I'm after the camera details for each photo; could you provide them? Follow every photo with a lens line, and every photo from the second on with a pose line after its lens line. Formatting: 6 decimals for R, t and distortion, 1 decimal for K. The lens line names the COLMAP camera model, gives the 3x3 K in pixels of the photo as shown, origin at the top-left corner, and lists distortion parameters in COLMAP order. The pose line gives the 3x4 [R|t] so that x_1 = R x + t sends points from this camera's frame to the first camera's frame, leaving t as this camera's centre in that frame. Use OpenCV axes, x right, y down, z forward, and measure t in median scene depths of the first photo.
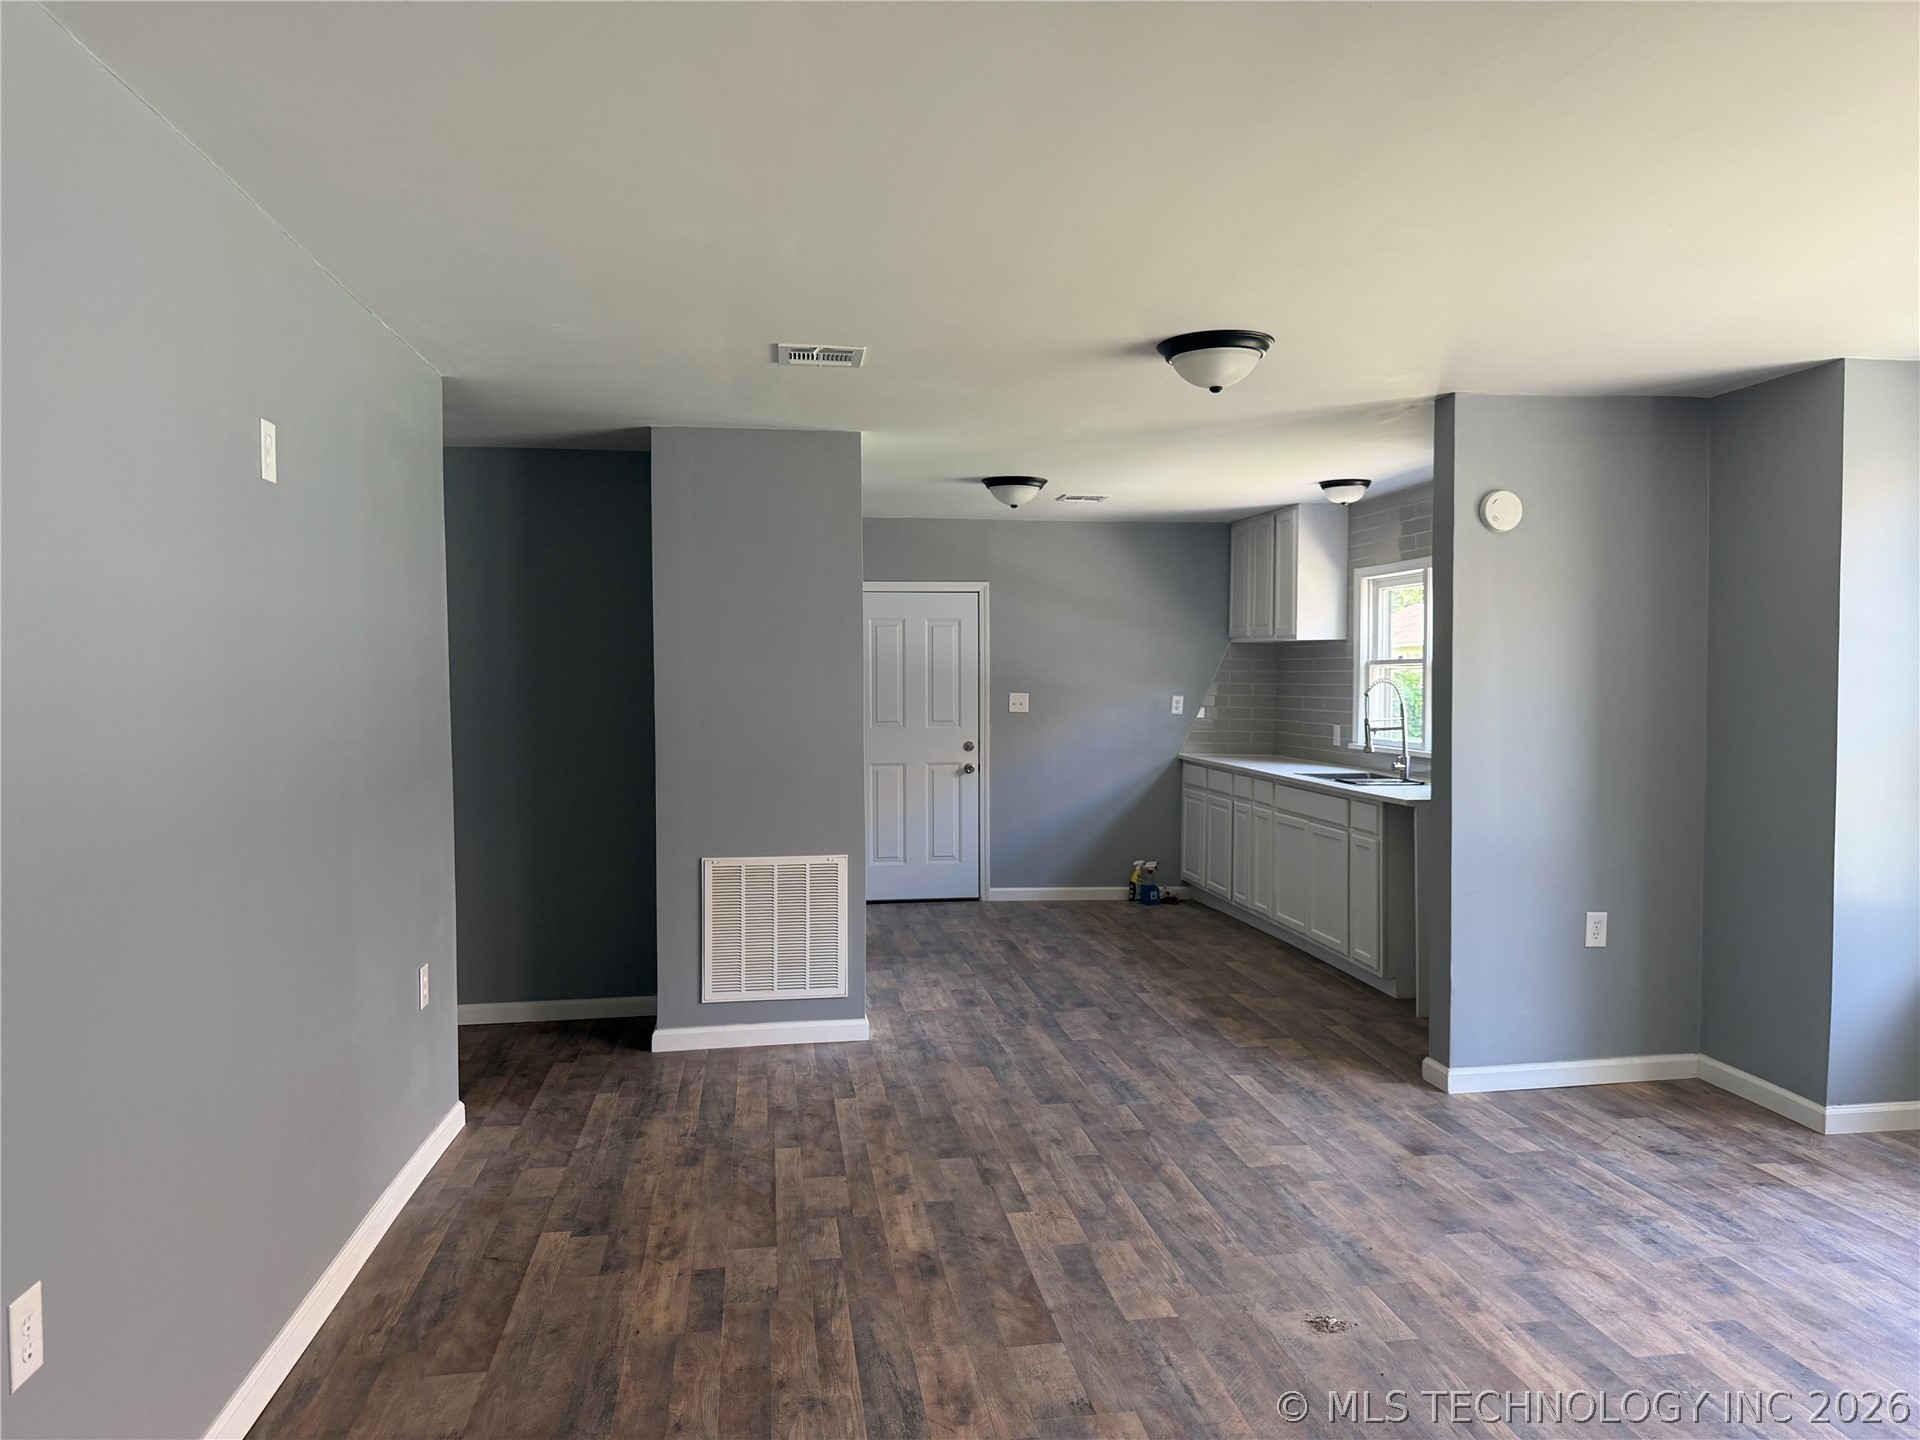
lens RADIAL K [[1340.8, 0, 960.0], [0, 1340.8, 720.0], [0, 0, 1]] dist [0.077968, -0.099093]
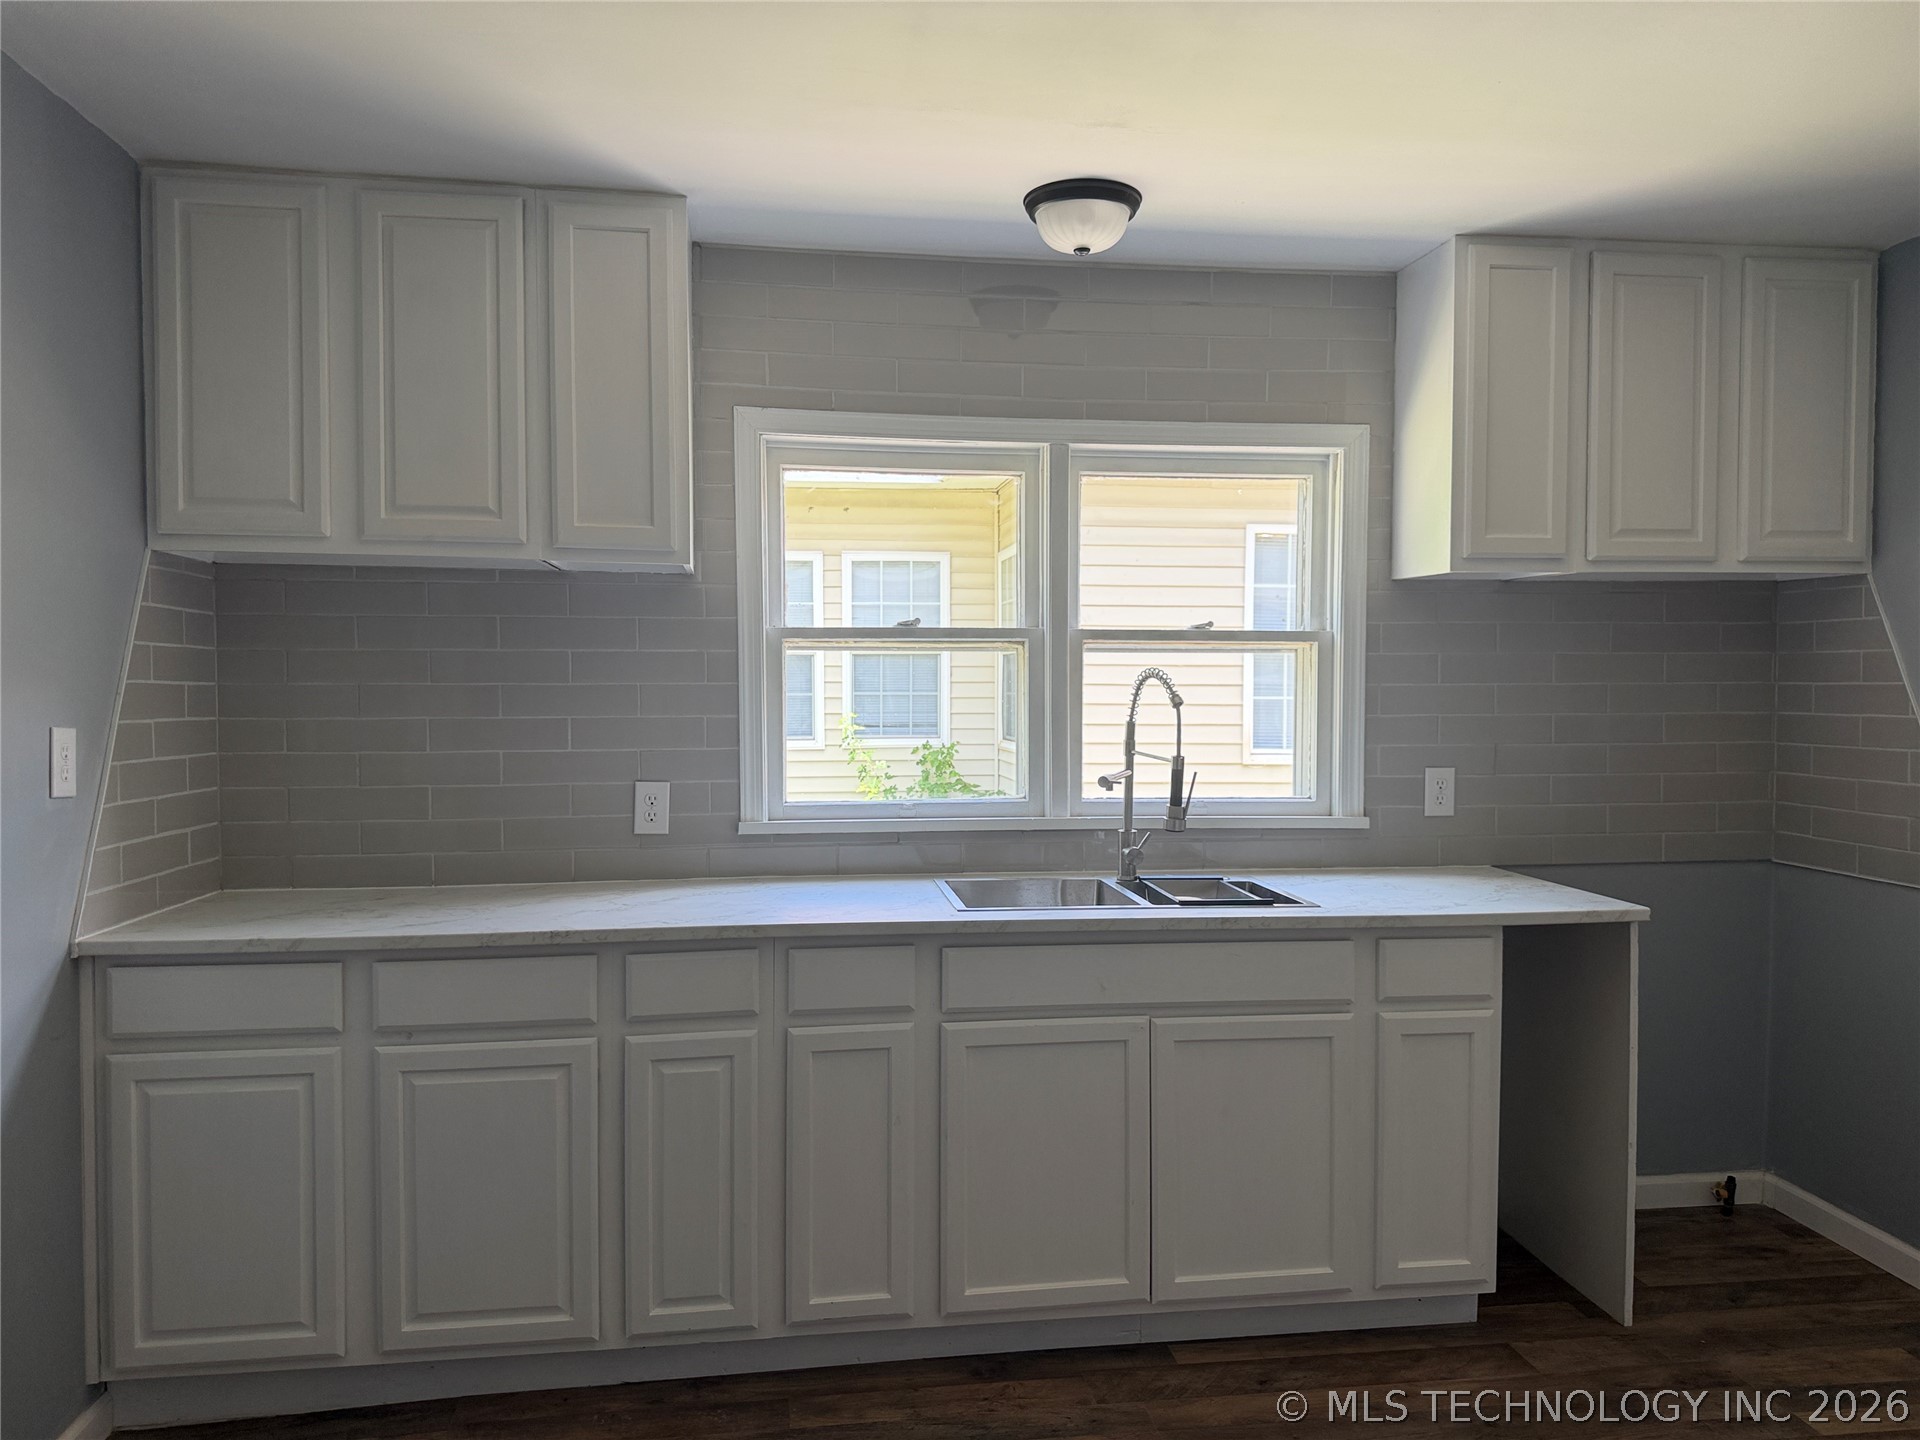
lens RADIAL K [[1350.0, 0, 960.0], [0, 1350.0, 720.0], [0, 0, 1]] dist [0.054678, -0.105663]
pose [[0.014180, -0.035602, 0.999265, -0.213620], [0.029776, 0.998938, 0.035168, -0.046064], [-0.999456, 0.029255, 0.015225, 1.519550]]
